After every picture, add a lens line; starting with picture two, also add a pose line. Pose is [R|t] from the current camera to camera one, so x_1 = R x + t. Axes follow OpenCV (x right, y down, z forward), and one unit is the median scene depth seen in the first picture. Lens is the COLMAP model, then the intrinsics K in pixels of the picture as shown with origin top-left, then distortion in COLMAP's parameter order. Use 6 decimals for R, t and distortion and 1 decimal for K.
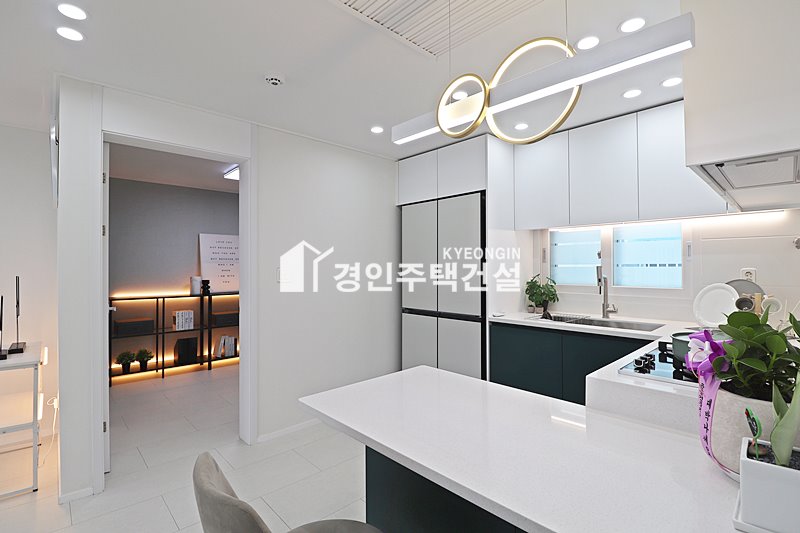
lens RADIAL K [[376.9, 0, 401.8], [0, 376.9, 264.1], [0, 0, 1]] dist [-0.020004, -0.000902]
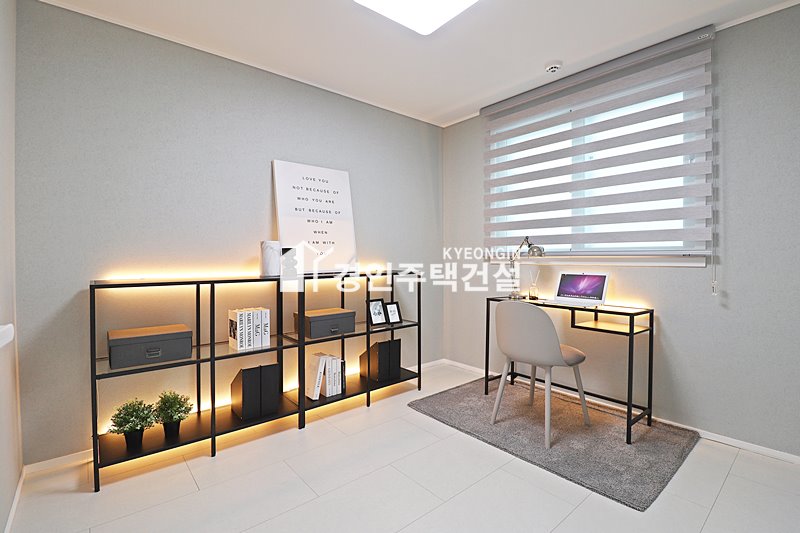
lens RADIAL K [[376.9, 0, 401.8], [0, 376.9, 264.1], [0, 0, 1]] dist [-0.020004, -0.000902]
pose [[0.996474, 0.006118, -0.083685, -0.349577], [-0.002799, 0.999207, 0.039718, 0.046113], [0.083861, -0.039344, 0.995700, 0.537651]]
